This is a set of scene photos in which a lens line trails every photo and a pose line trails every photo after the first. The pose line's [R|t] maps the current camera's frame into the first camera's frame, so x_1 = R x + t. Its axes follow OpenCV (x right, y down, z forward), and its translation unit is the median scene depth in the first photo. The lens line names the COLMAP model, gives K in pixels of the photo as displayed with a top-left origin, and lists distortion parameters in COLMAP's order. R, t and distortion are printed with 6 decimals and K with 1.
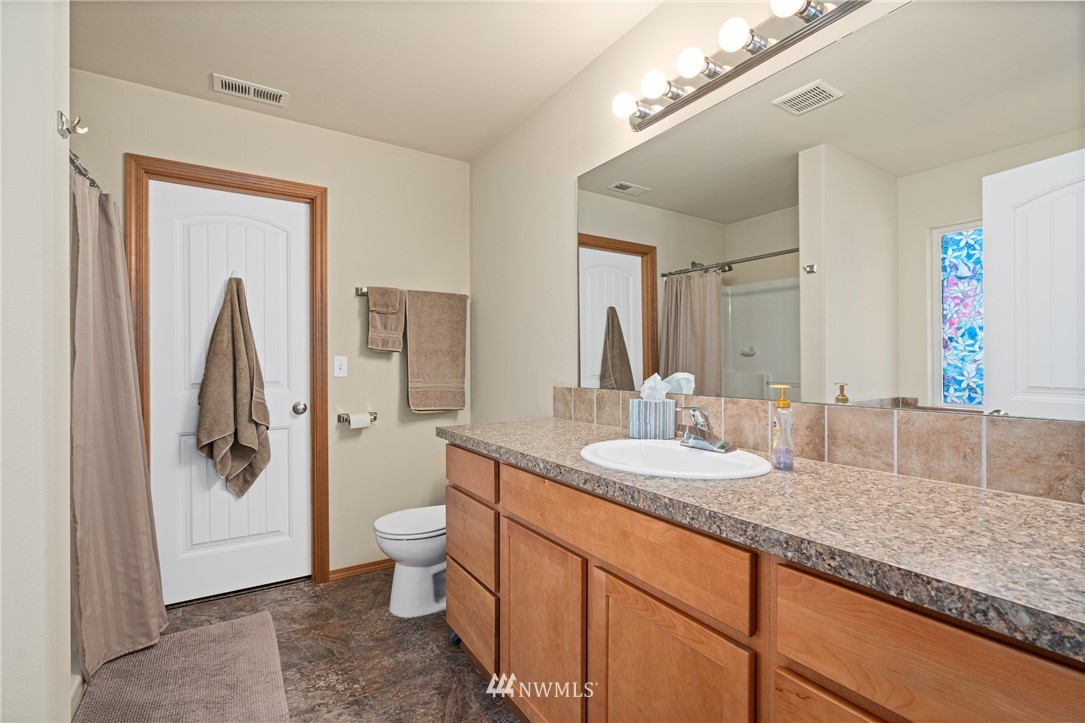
lens RADIAL K [[489.0, 0, 543.8], [0, 489.0, 363.4], [0, 0, 1]] dist [-0.002129, 0.001410]
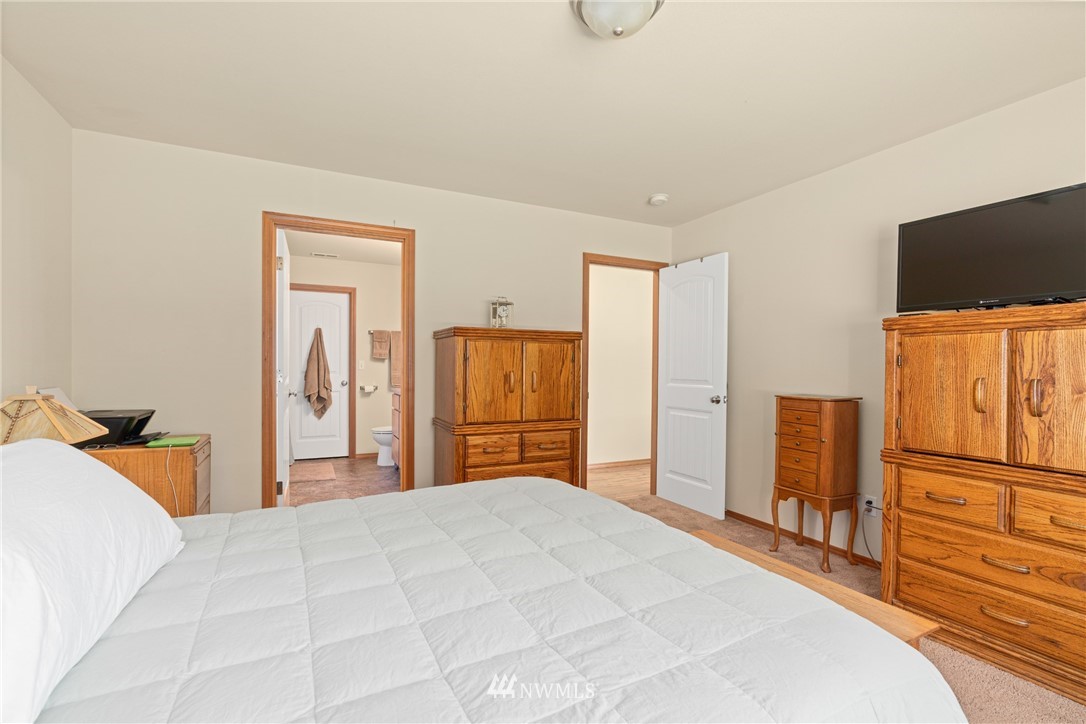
lens RADIAL K [[489.4, 0, 540.6], [0, 489.4, 366.6], [0, 0, 1]] dist [-0.002129, 0.001410]
pose [[0.993822, 0.009160, -0.110609, 0.675258], [-0.008909, 0.999957, 0.002759, -0.000687], [0.110629, -0.001757, 0.993860, -1.189645]]
